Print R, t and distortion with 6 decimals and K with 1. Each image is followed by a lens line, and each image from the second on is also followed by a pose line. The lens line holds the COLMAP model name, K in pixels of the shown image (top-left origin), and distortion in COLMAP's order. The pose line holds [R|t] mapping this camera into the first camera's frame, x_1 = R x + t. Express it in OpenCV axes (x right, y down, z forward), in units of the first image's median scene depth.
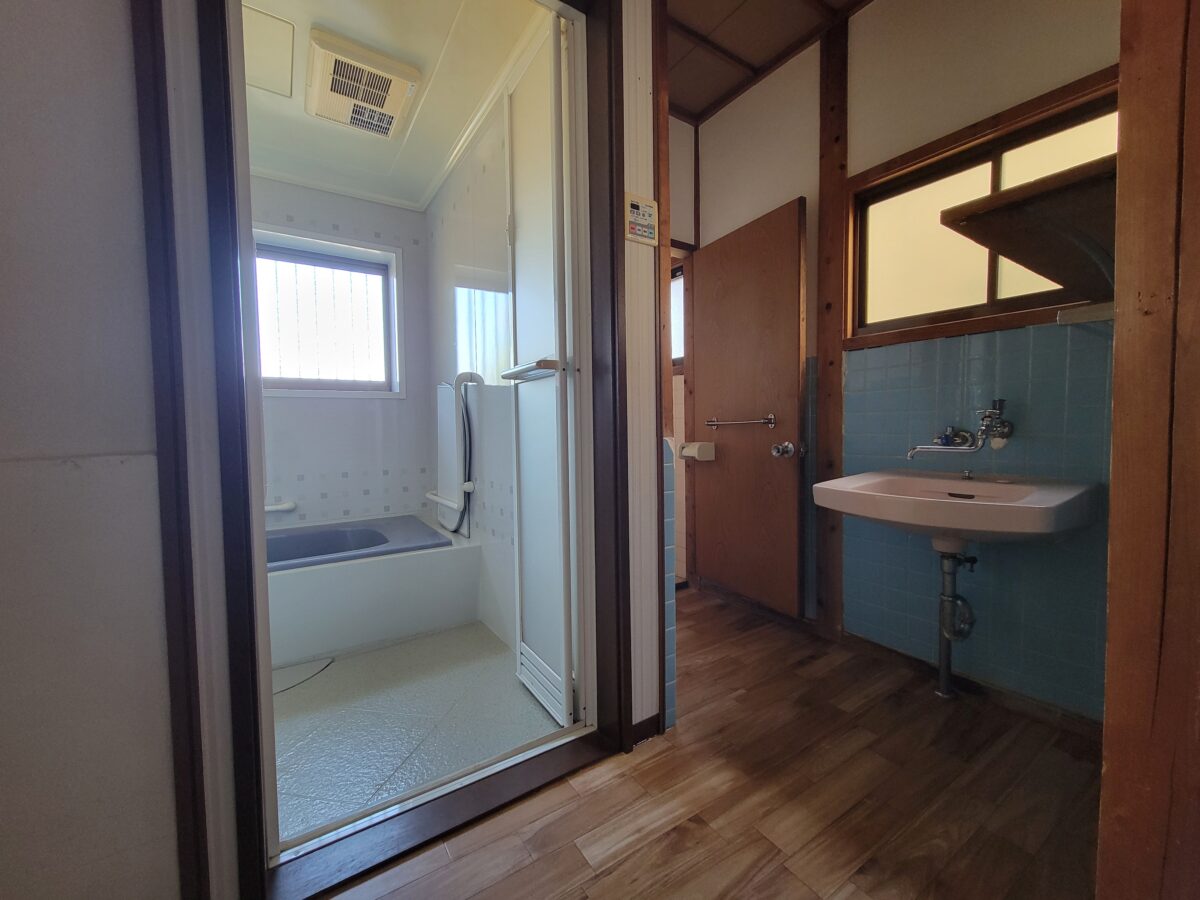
lens RADIAL K [[487.4, 0, 600.3], [0, 487.4, 450.7], [0, 0, 1]] dist [0.002863, -0.001375]
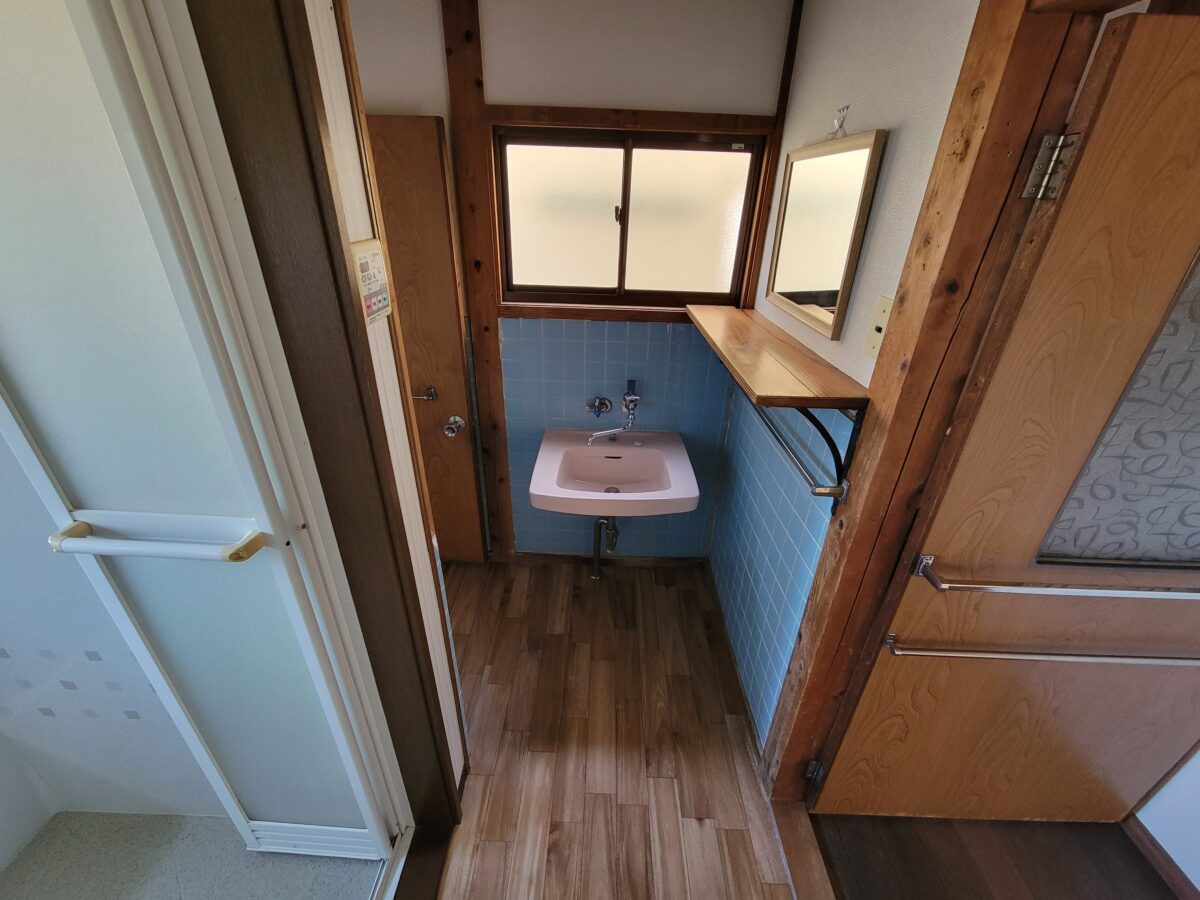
lens RADIAL K [[487.4, 0, 599.8], [0, 487.4, 450.0], [0, 0, 1]] dist [0.002863, -0.001375]
pose [[0.565954, -0.353842, 0.744642, -0.277260], [0.005235, 0.904737, 0.425938, -0.550444], [-0.824420, -0.237163, 0.513892, 0.423842]]
